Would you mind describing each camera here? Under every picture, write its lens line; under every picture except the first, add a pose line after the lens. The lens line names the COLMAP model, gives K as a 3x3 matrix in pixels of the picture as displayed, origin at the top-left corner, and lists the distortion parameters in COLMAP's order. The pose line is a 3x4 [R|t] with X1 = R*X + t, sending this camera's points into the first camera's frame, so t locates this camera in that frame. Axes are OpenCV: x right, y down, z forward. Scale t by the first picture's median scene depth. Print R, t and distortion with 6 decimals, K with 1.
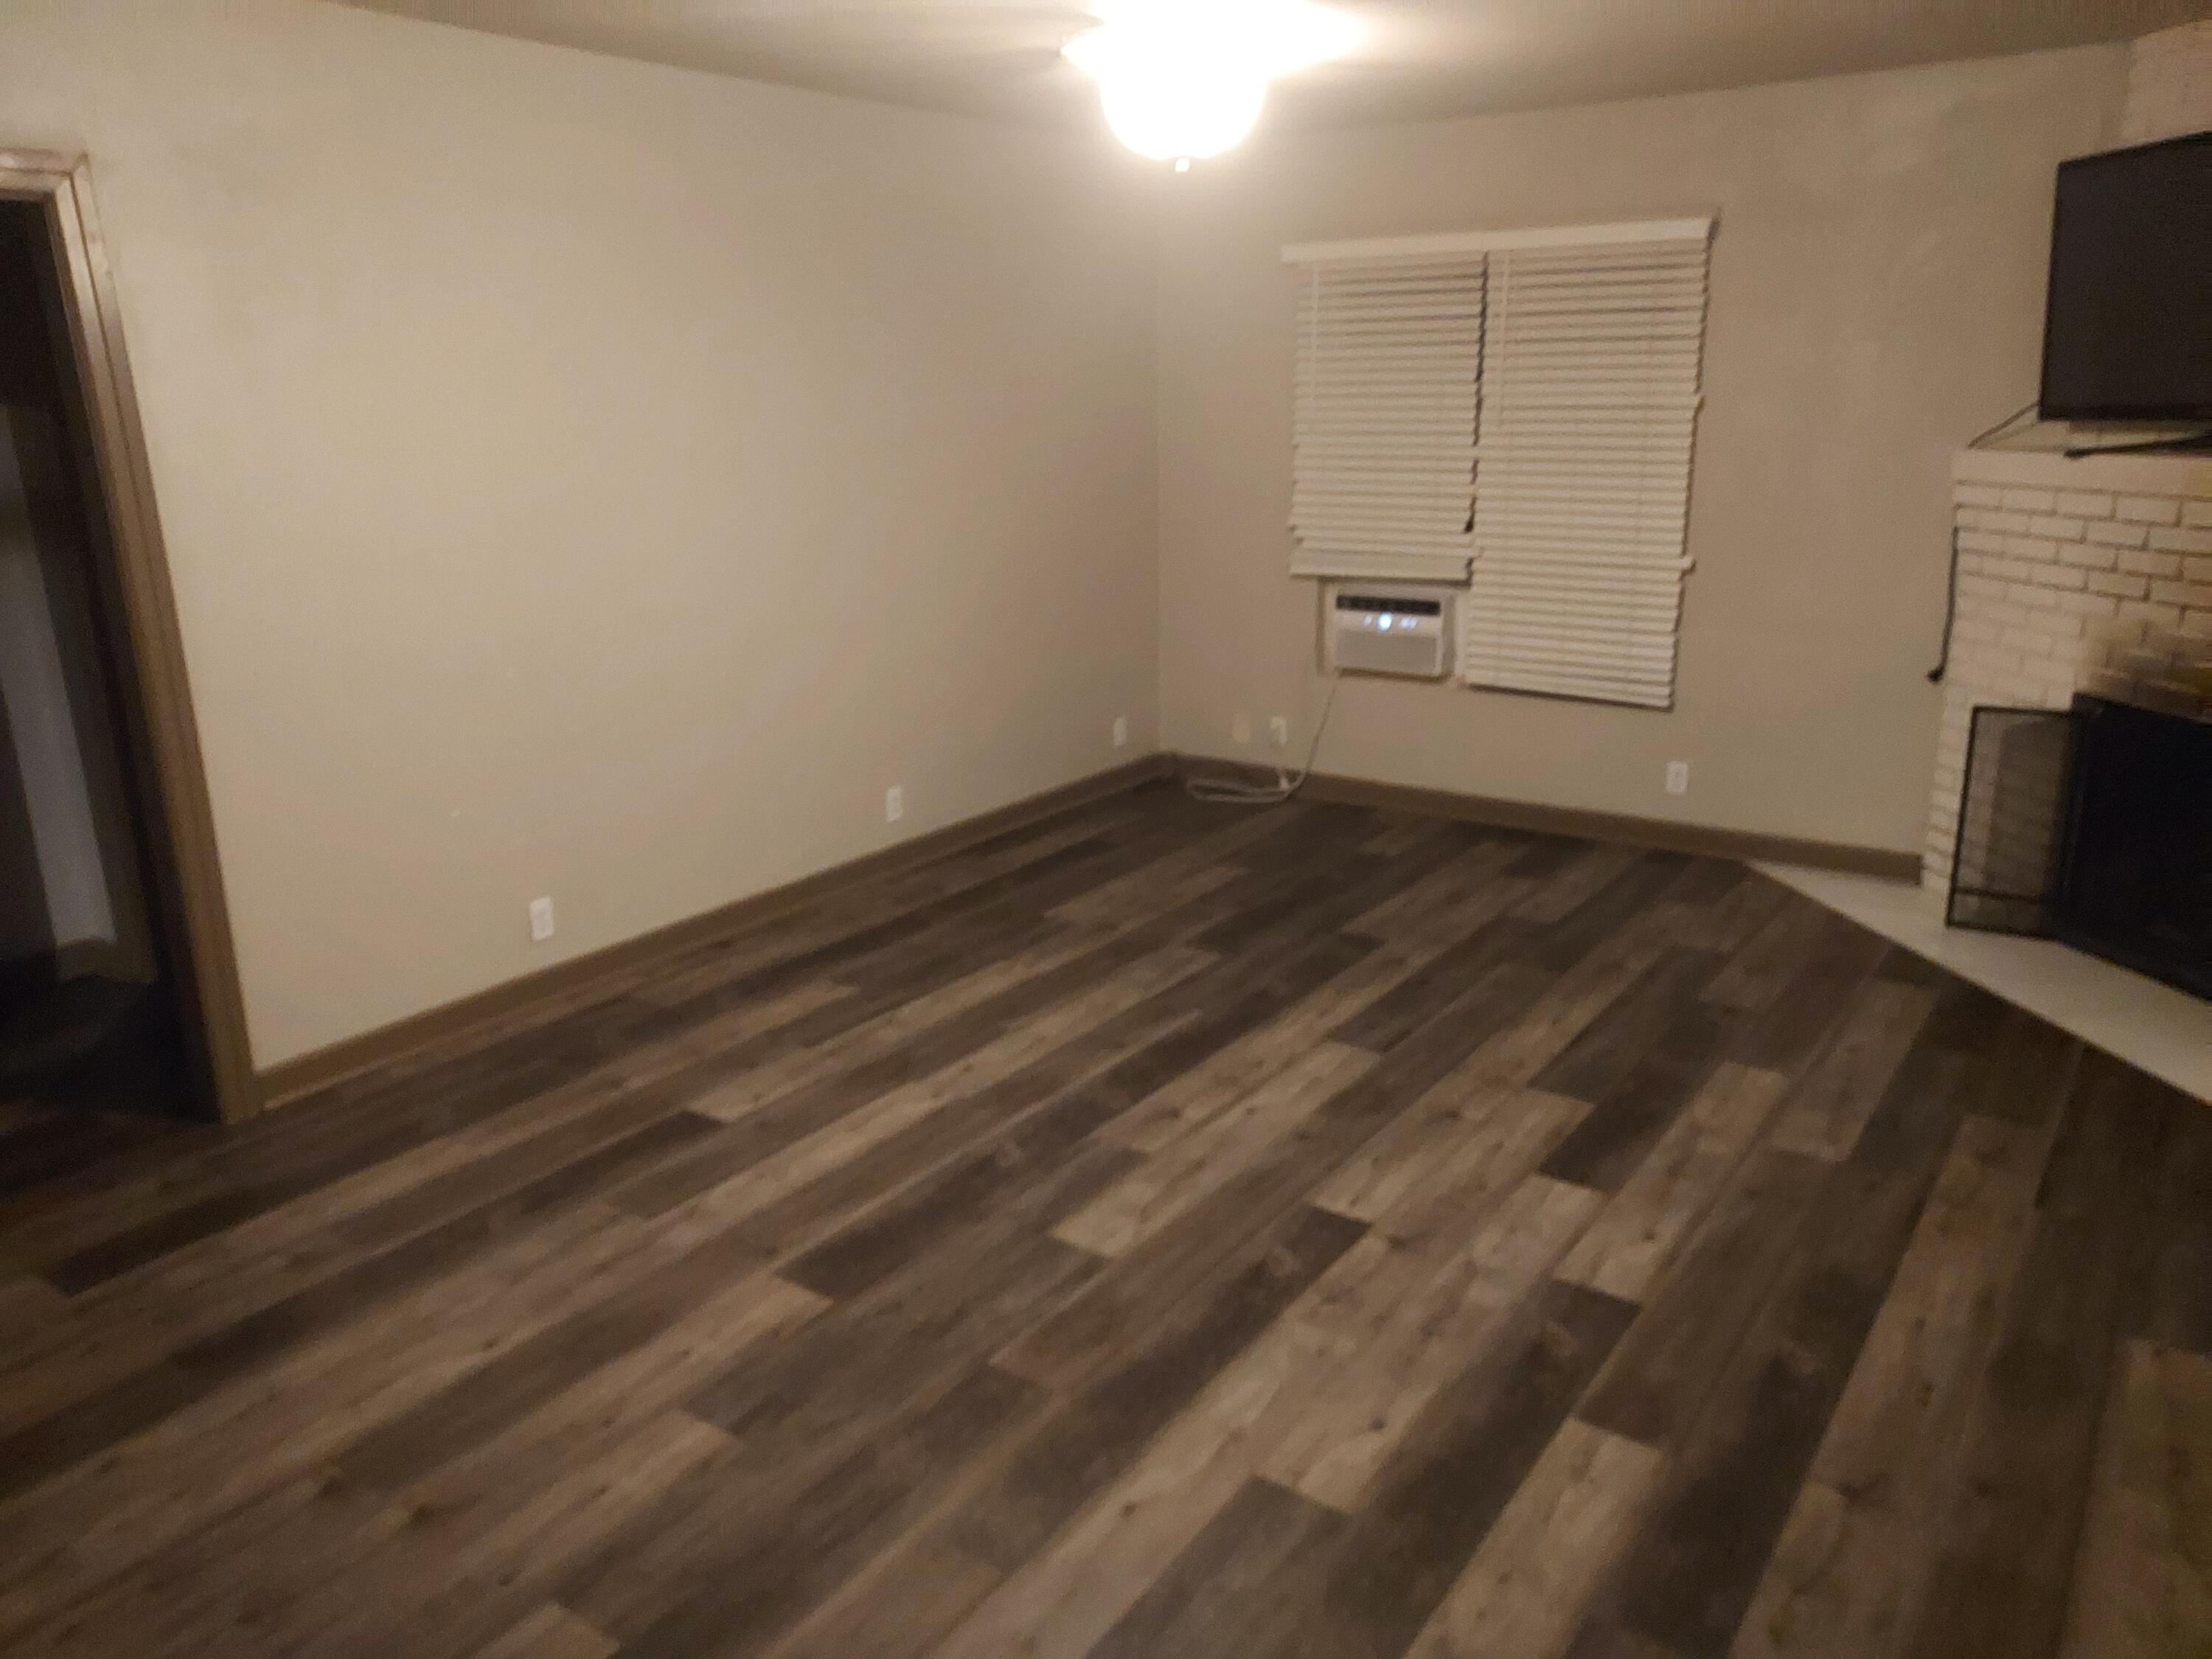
lens RADIAL K [[1604.1, 0, 1093.0], [0, 1604.1, 864.2], [0, 0, 1]] dist [0.031366, 0.001489]
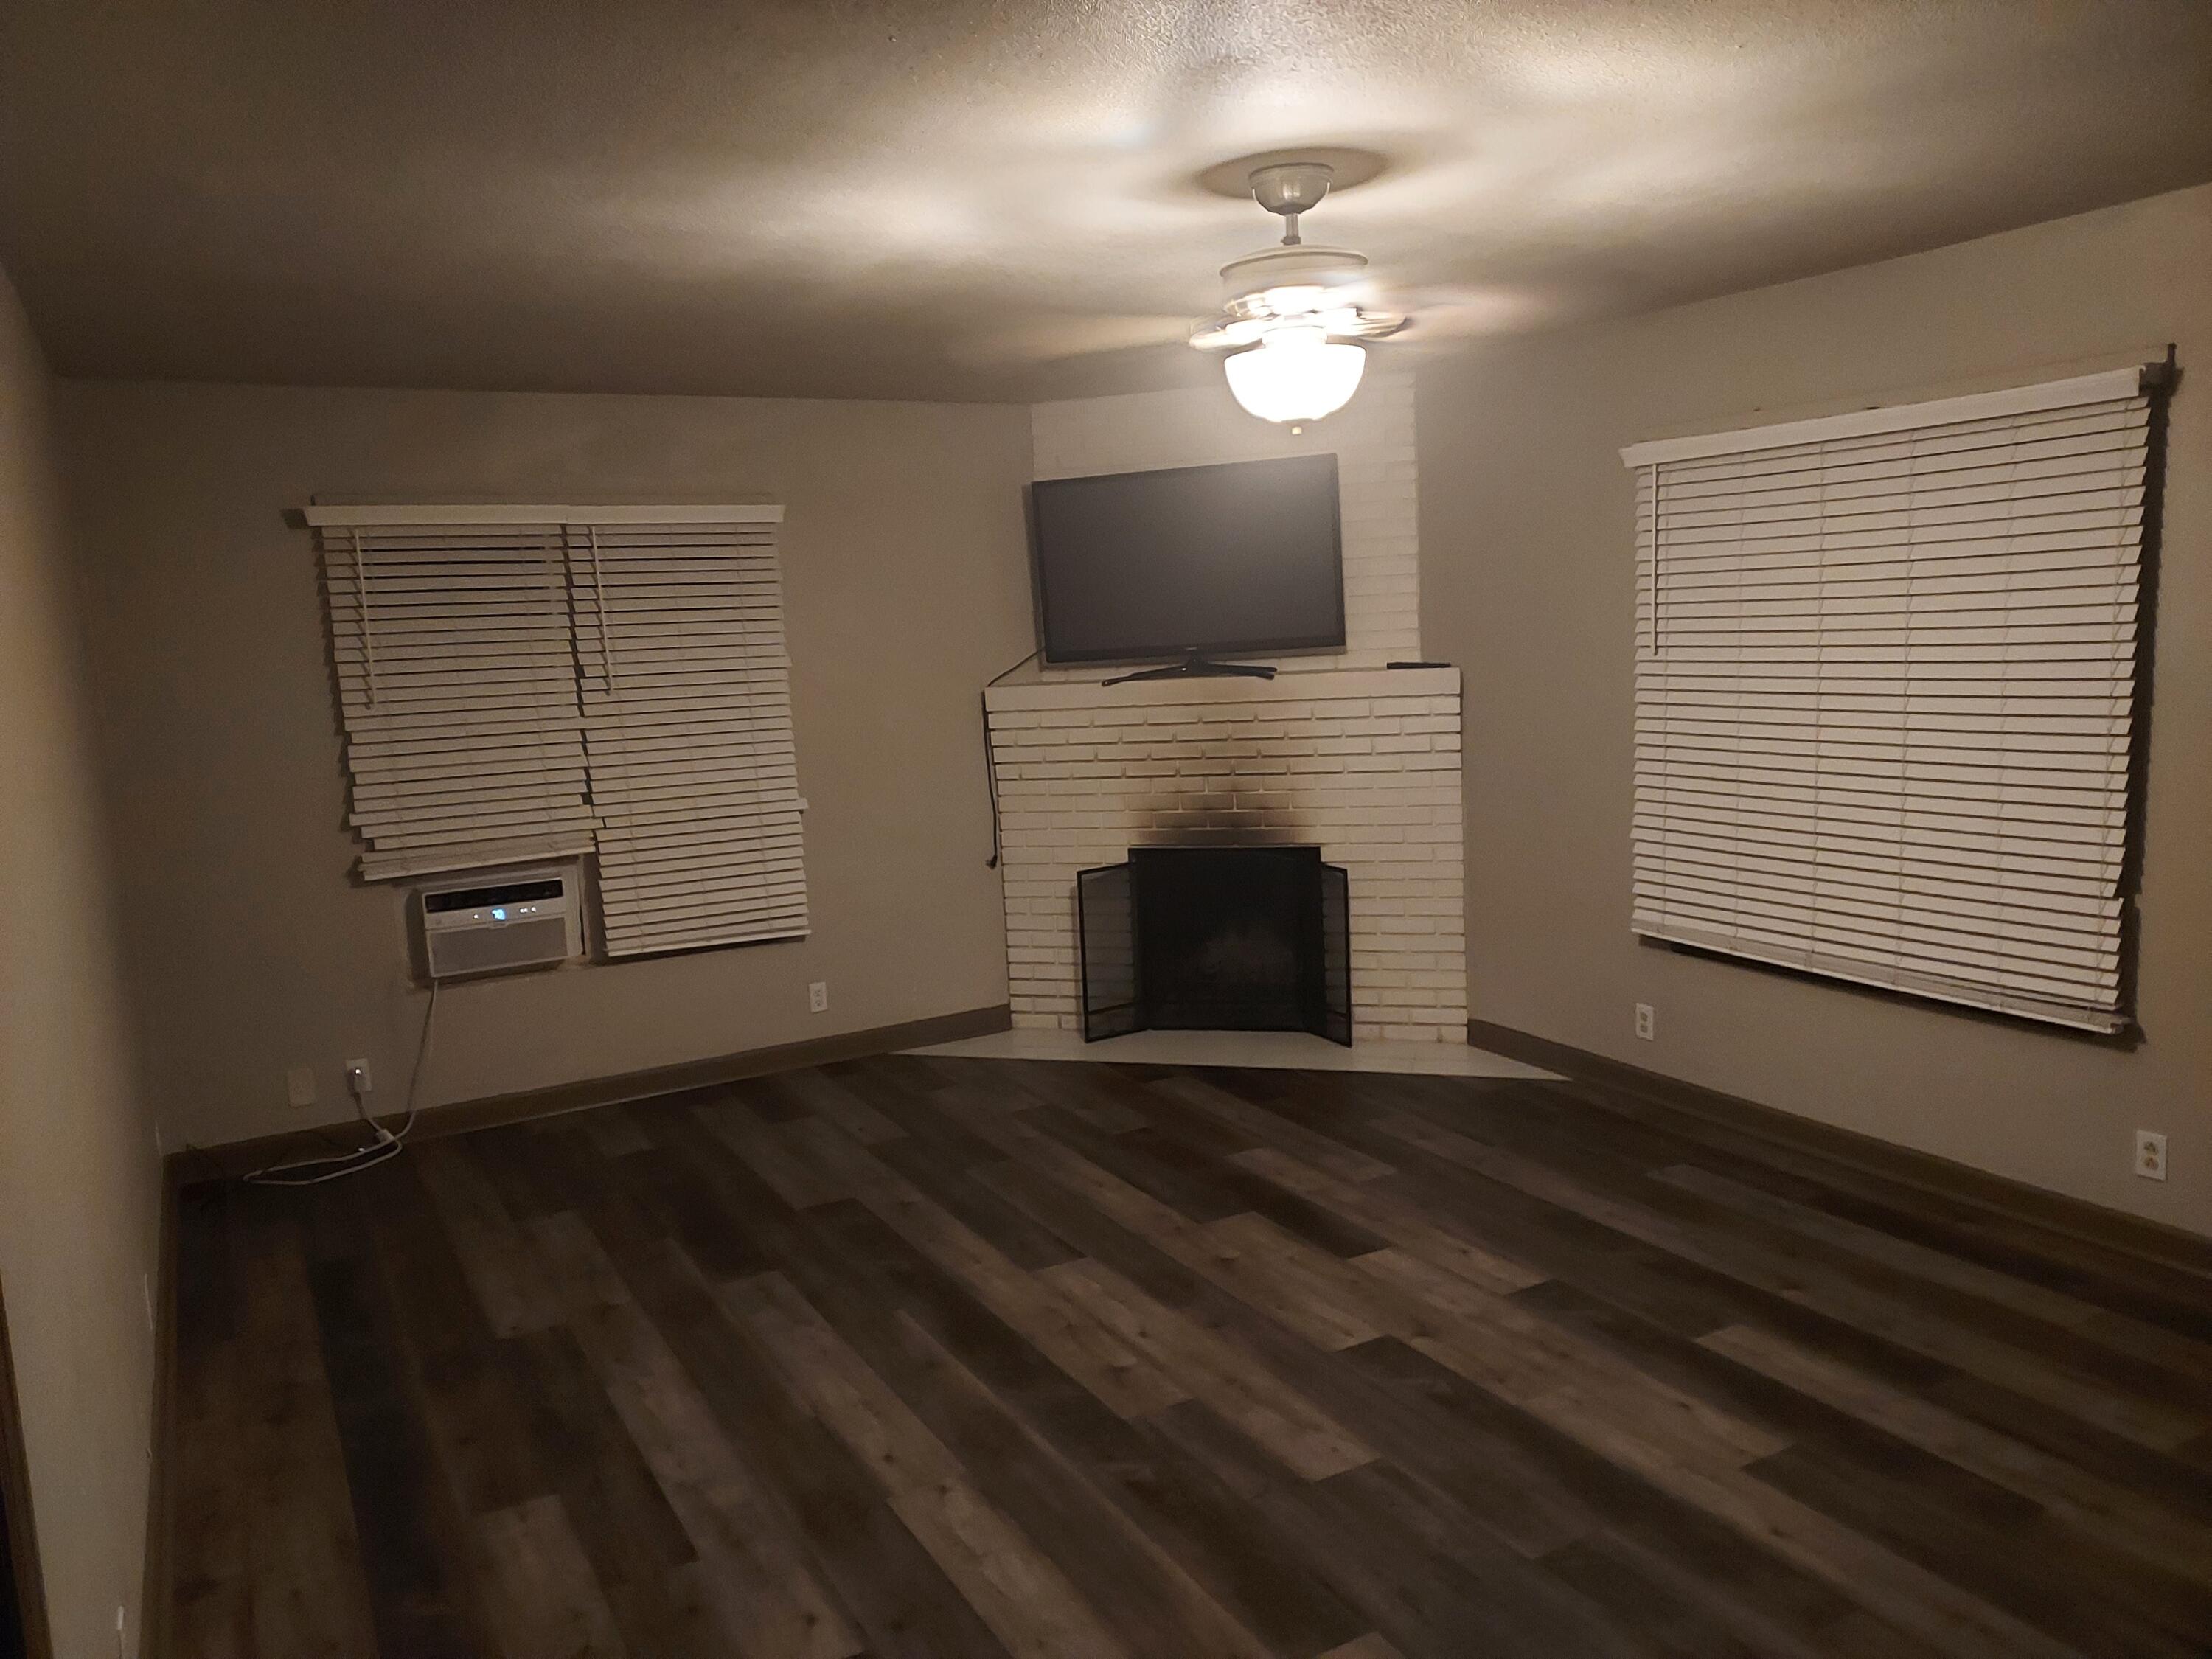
lens RADIAL K [[1604.1, 0, 1093.0], [0, 1604.1, 864.2], [0, 0, 1]] dist [0.031366, 0.001489]
pose [[0.432093, -0.148603, 0.889502, -0.682545], [0.299517, 0.953990, 0.013880, -0.133177], [-0.850638, 0.260423, 0.456721, 0.444877]]
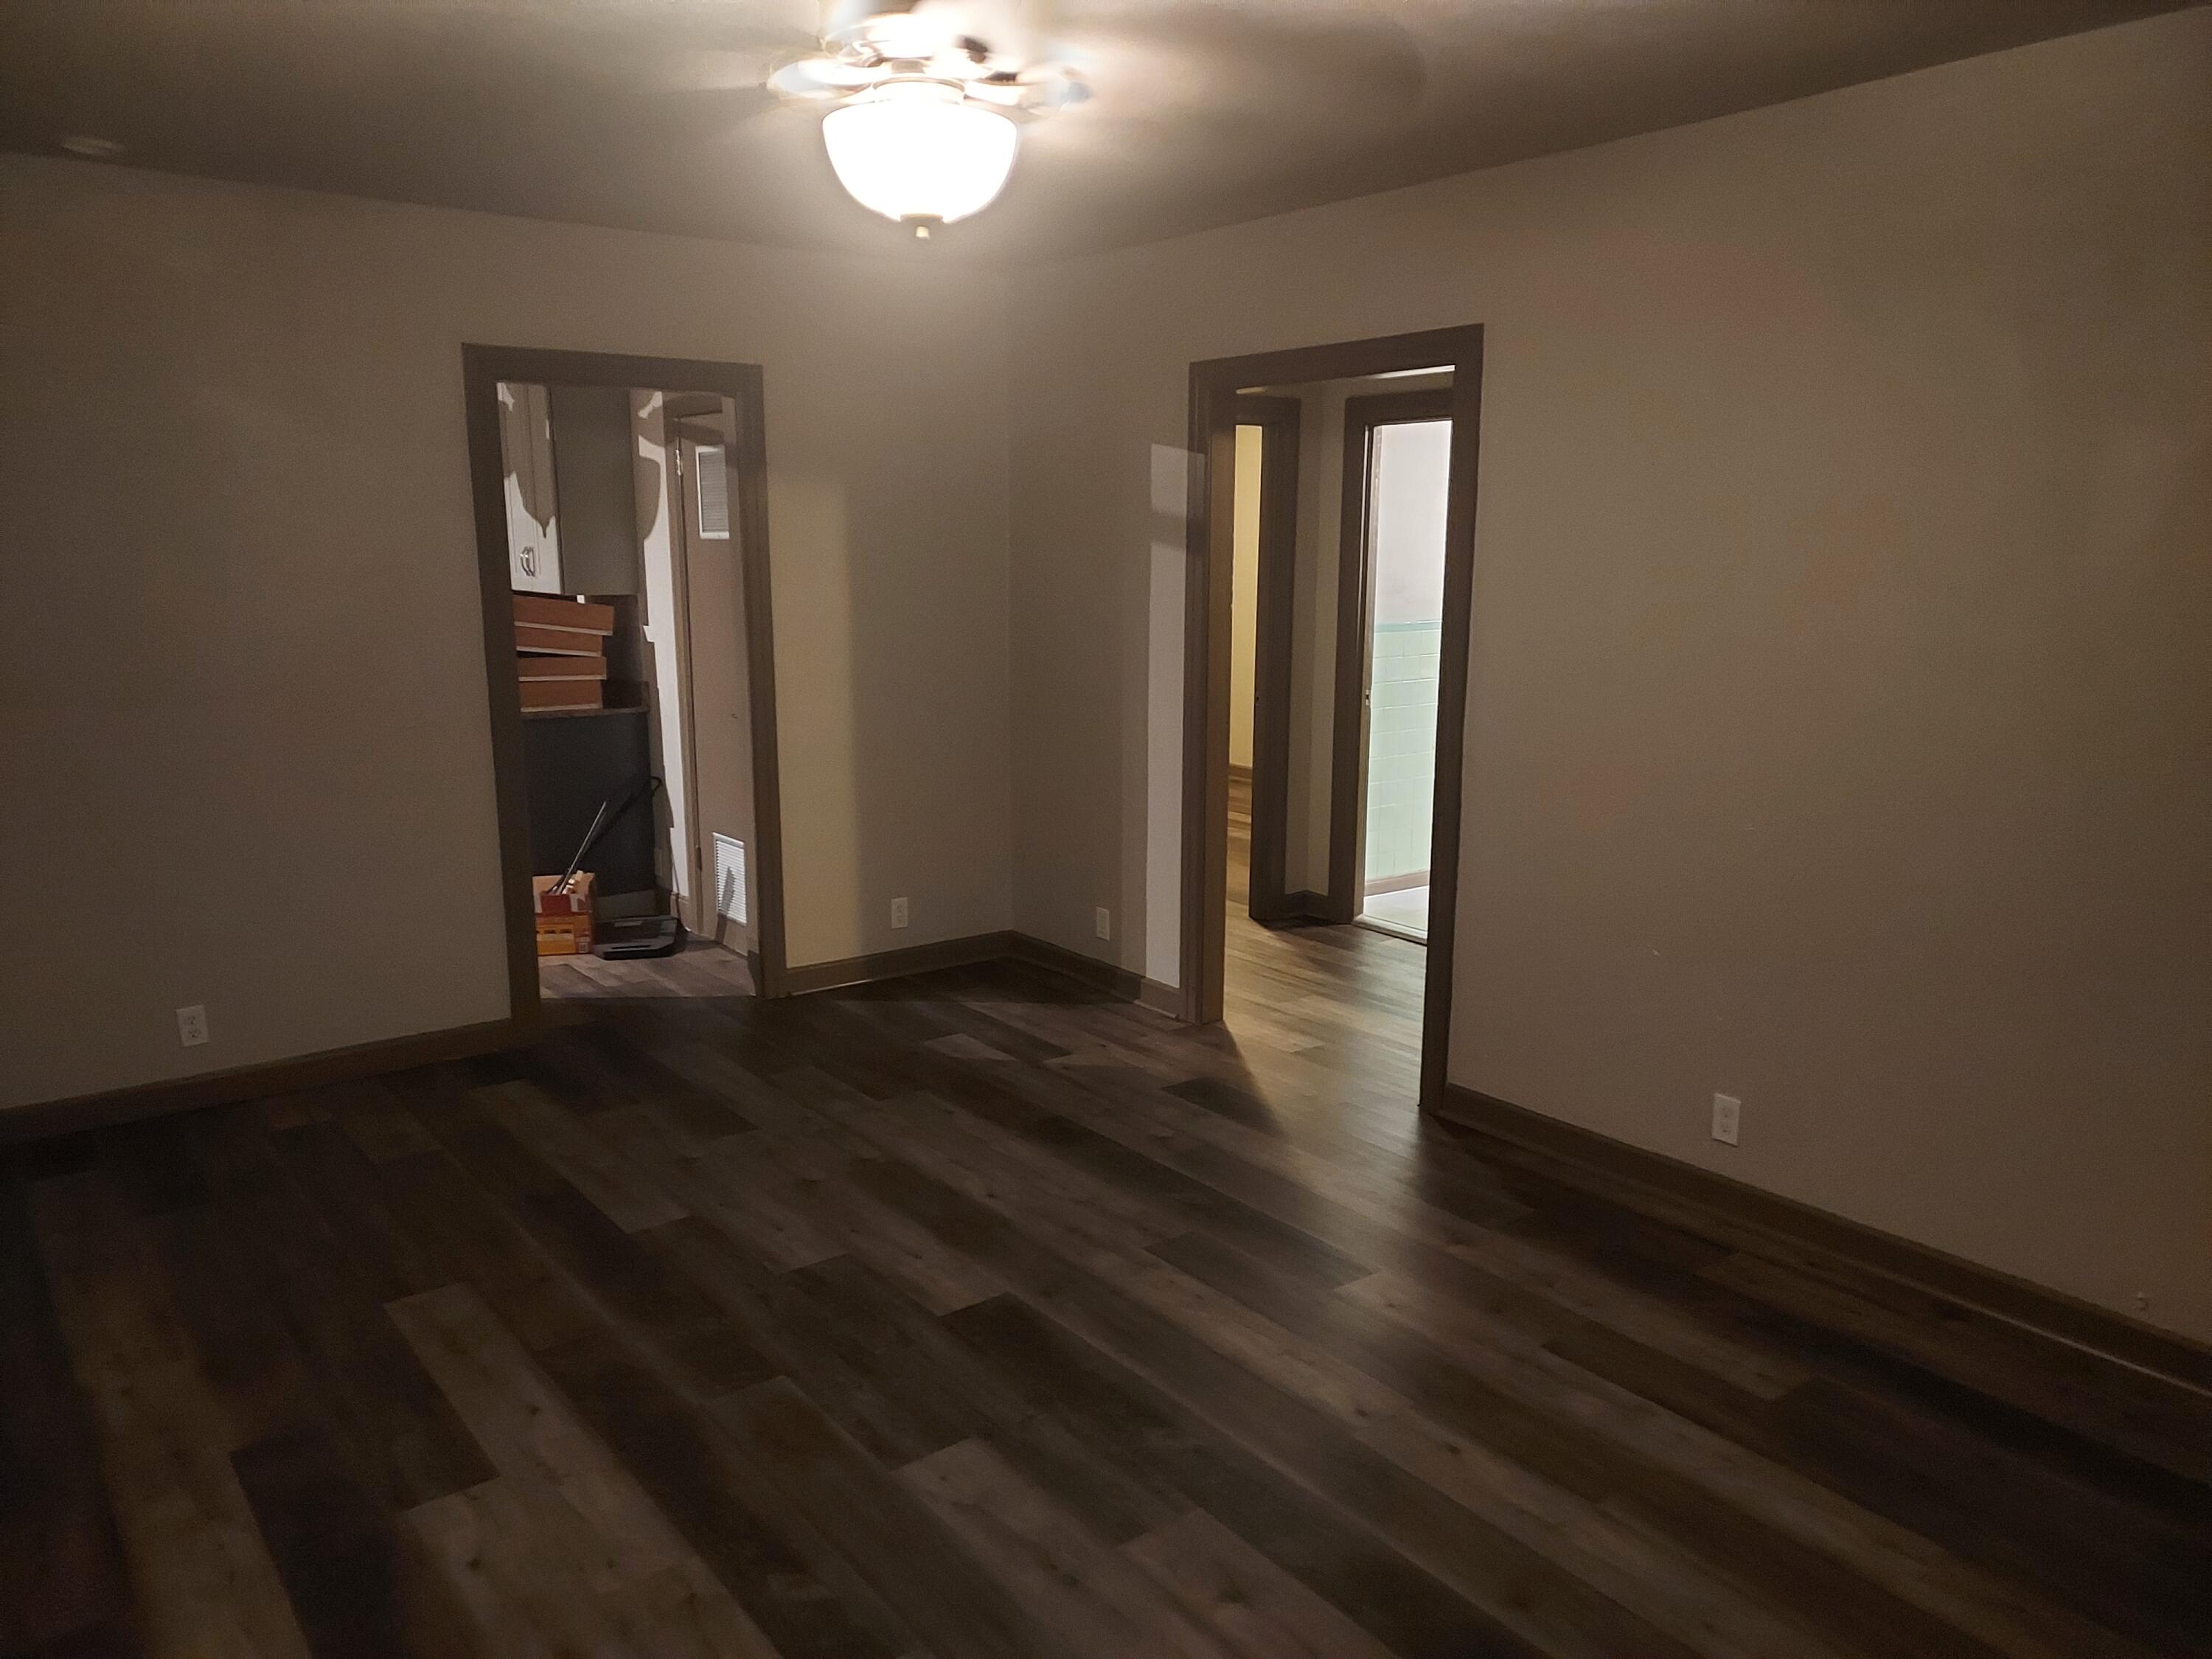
lens RADIAL K [[1604.1, 0, 1093.0], [0, 1604.1, 864.2], [0, 0, 1]] dist [0.031366, 0.001489]
pose [[-0.302096, 0.214379, -0.928859, 0.548794], [-0.273143, 0.914064, 0.299800, -0.265843], [0.913308, 0.344280, -0.217579, 0.883458]]
